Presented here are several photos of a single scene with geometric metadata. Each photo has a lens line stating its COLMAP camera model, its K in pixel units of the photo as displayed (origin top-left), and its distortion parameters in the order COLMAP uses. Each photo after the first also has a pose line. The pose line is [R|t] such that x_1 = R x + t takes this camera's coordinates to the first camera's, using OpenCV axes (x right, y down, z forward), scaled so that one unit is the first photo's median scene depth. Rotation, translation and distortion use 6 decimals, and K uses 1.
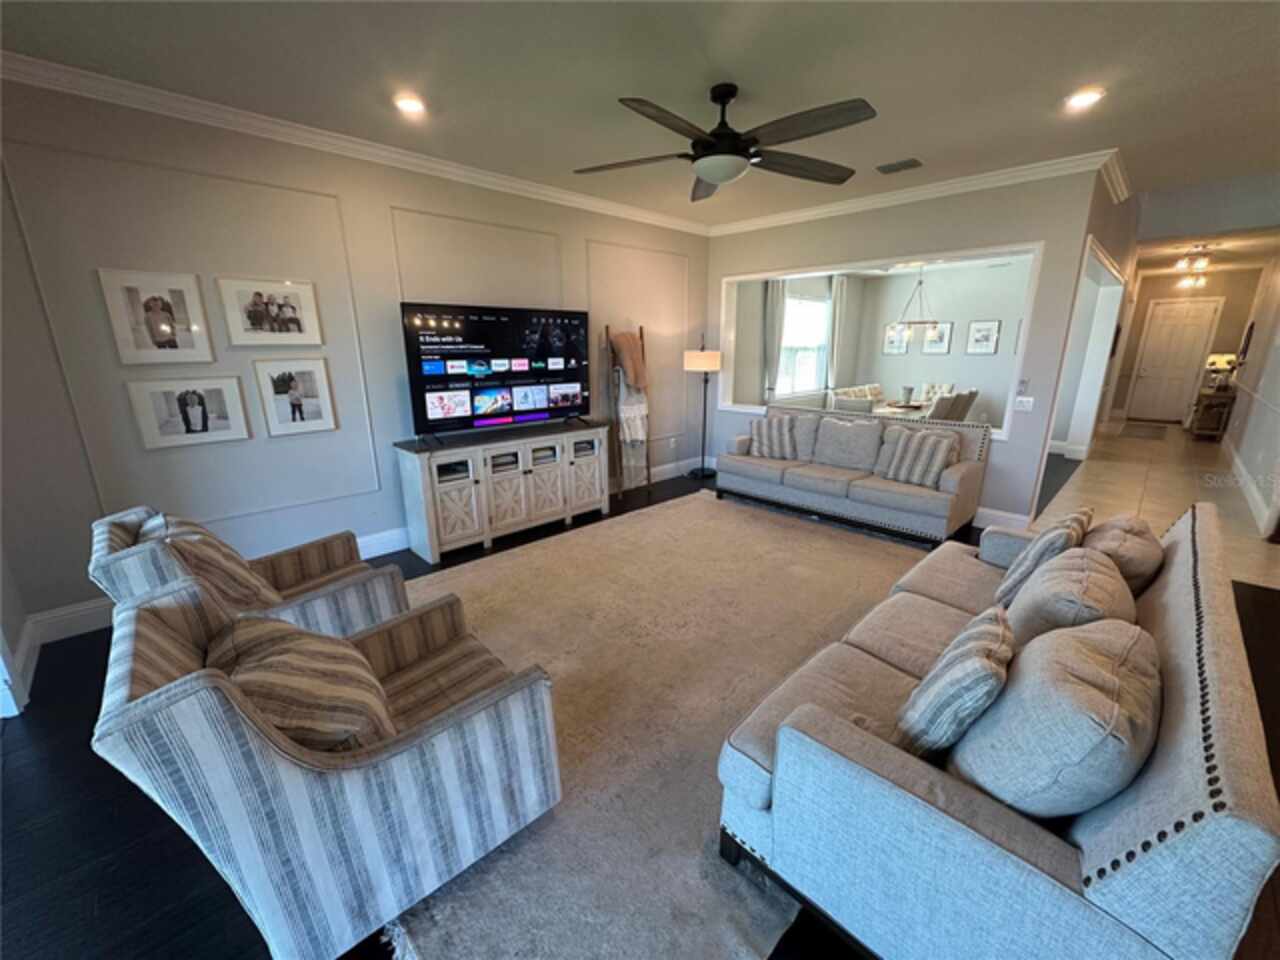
lens RADIAL K [[511.0, 0, 642.3], [0, 511.0, 480.8], [0, 0, 1]] dist [-0.003435, -0.000302]
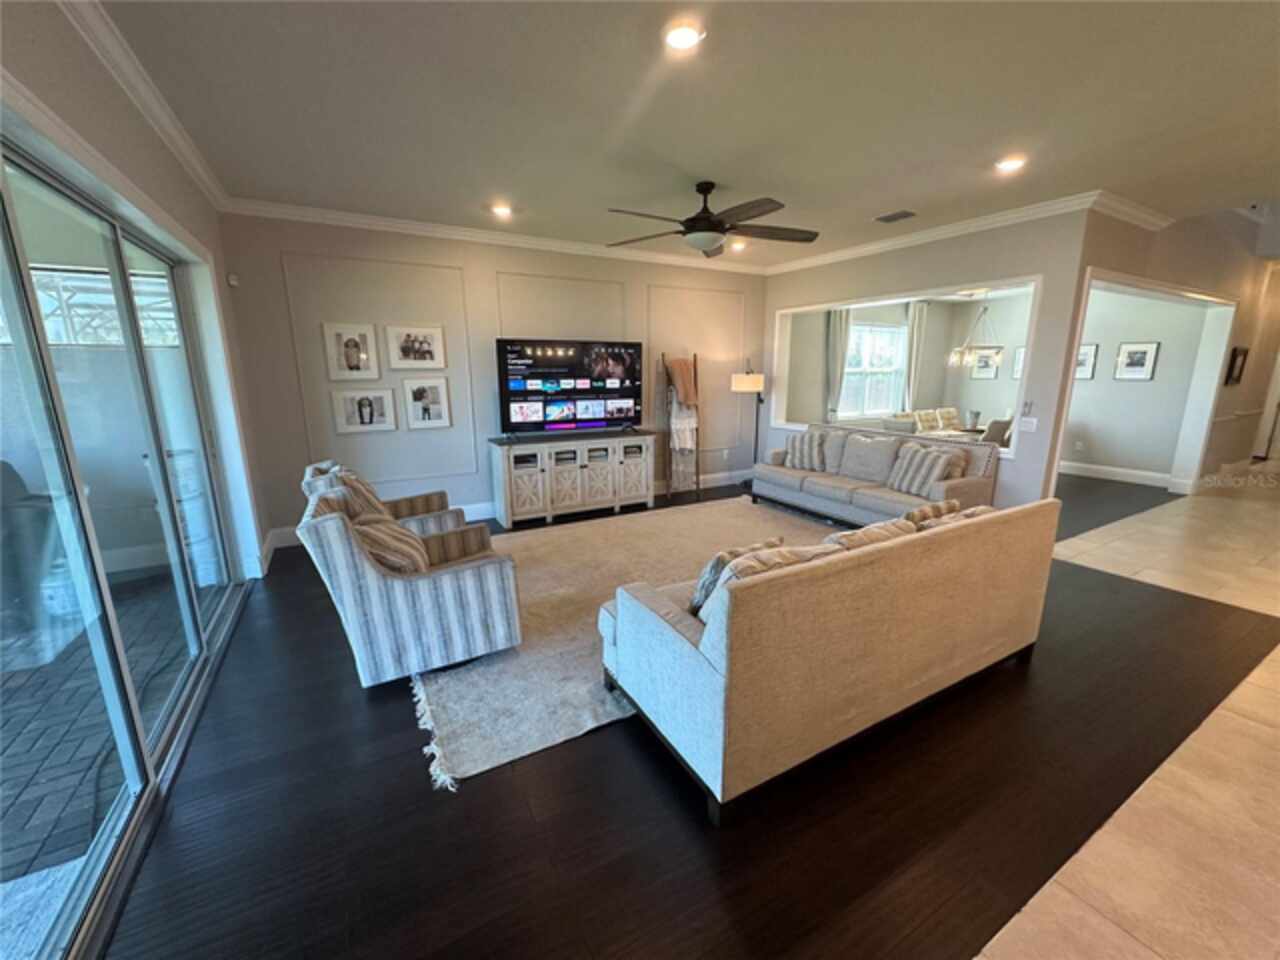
lens RADIAL K [[511.0, 0, 640.8], [0, 511.0, 480.7], [0, 0, 1]] dist [-0.003435, -0.000302]
pose [[0.966923, 0.056007, -0.248845, 0.288915], [-0.067226, 0.997059, -0.036811, 0.068219], [0.246051, 0.052322, 0.967844, -0.253230]]
